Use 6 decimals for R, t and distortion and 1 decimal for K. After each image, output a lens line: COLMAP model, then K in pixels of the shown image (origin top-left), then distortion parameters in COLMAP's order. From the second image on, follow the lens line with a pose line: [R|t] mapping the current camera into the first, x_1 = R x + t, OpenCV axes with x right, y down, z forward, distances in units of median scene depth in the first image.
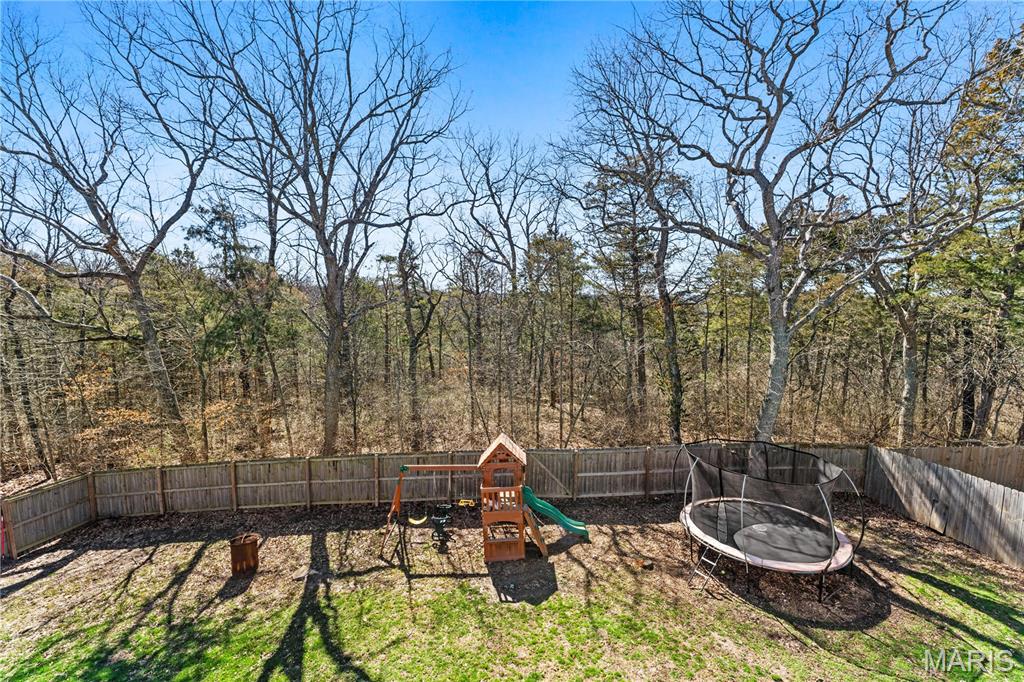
lens RADIAL K [[408.0, 0, 502.6], [0, 408.0, 338.9], [0, 0, 1]] dist [-0.002686, 0.000174]
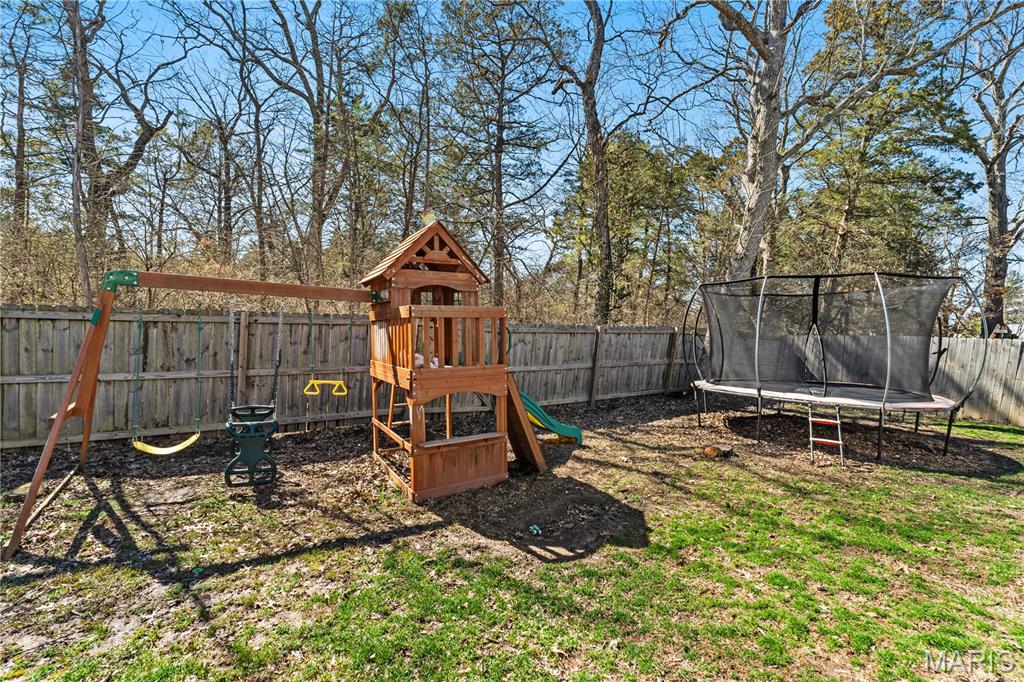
lens RADIAL K [[464.9, 0, 513.2], [0, 464.9, 346.9], [0, 0, 1]] dist [-0.002299, 0.001164]
pose [[0.844585, 0.029615, 0.534602, -0.165800], [-0.039430, 0.999198, 0.006943, 0.334679], [-0.533968, -0.026943, 0.845076, 0.502075]]
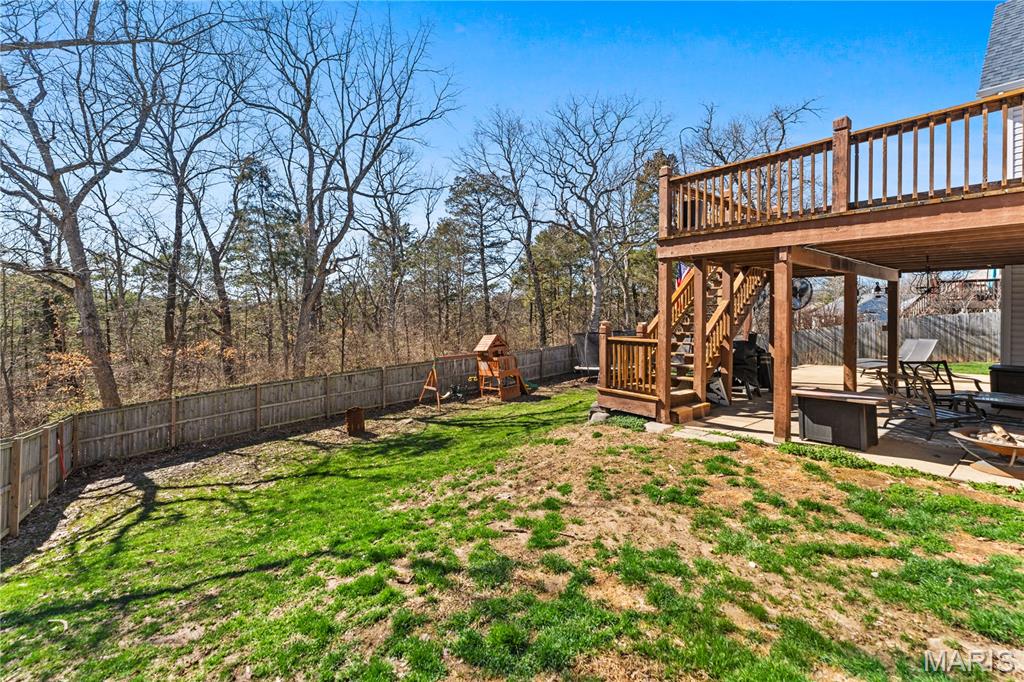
lens RADIAL K [[427.4, 0, 513.0], [0, 427.4, 305.7], [0, 0, 1]] dist [-0.003523, -0.000052]
pose [[0.795008, 0.000683, 0.606599, -0.907586], [0.060526, 0.994920, -0.080445, 0.250651], [-0.603572, 0.100670, 0.790928, -0.392124]]
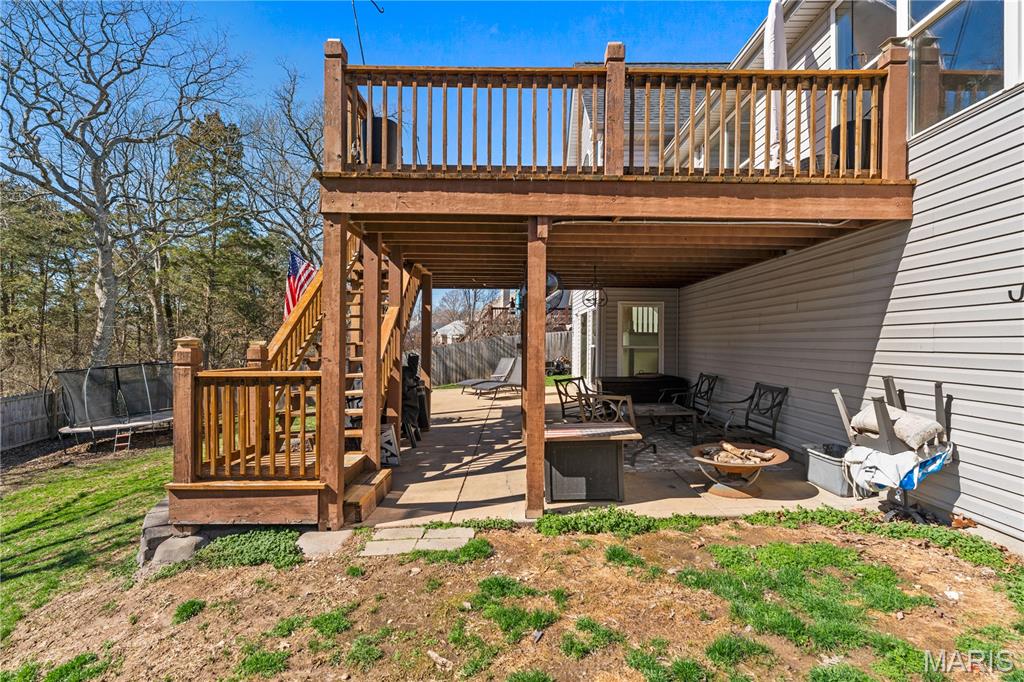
lens RADIAL K [[480.7, 0, 515.3], [0, 480.7, 341.0], [0, 0, 1]] dist [-0.002596, -0.000345]
pose [[0.000173, -0.013771, 0.999905, -0.748463], [0.089215, 0.995918, 0.013700, 0.248742], [-0.996012, 0.089204, 0.001401, -0.200922]]
